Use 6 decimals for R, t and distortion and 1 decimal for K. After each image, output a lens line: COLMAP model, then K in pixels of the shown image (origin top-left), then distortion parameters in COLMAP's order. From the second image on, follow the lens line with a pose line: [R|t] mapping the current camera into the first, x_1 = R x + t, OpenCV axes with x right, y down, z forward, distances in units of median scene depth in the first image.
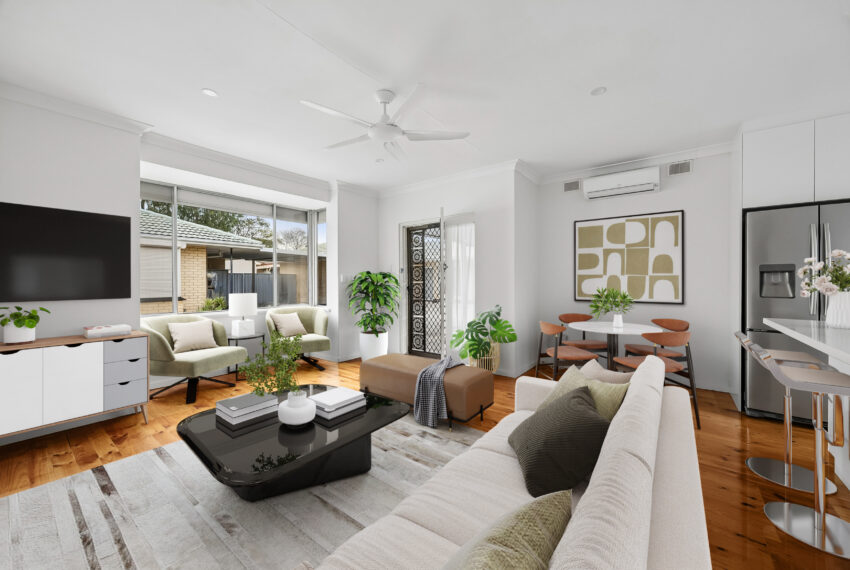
lens RADIAL K [[326.5, 0, 427.9], [0, 326.5, 282.1], [0, 0, 1]] dist [-0.004203, 0.000496]
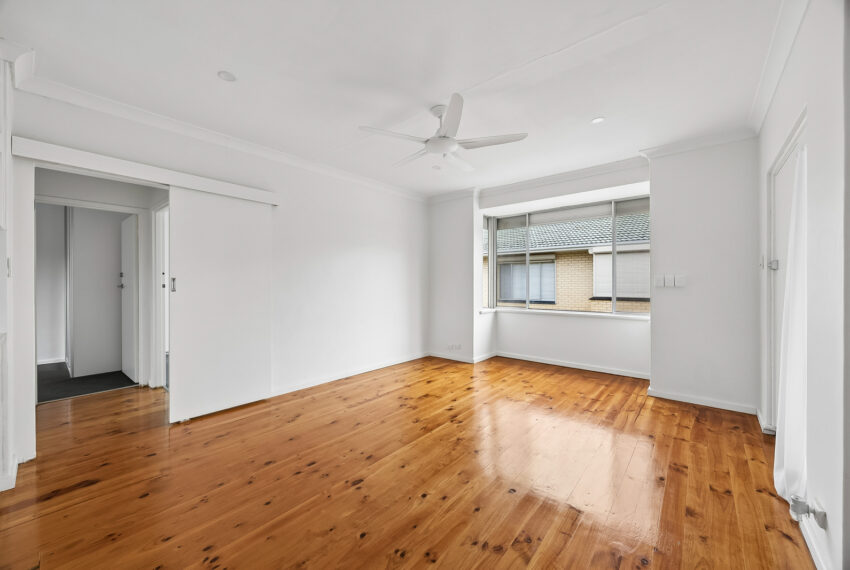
lens RADIAL K [[326.5, 0, 425.8], [0, 326.5, 283.5], [0, 0, 1]] dist [-0.004203, 0.000496]
pose [[-0.051330, 0.007321, -0.998655, 0.627037], [-0.003930, 0.999964, 0.007533, -0.011576], [0.998674, 0.004312, -0.051299, 0.680035]]
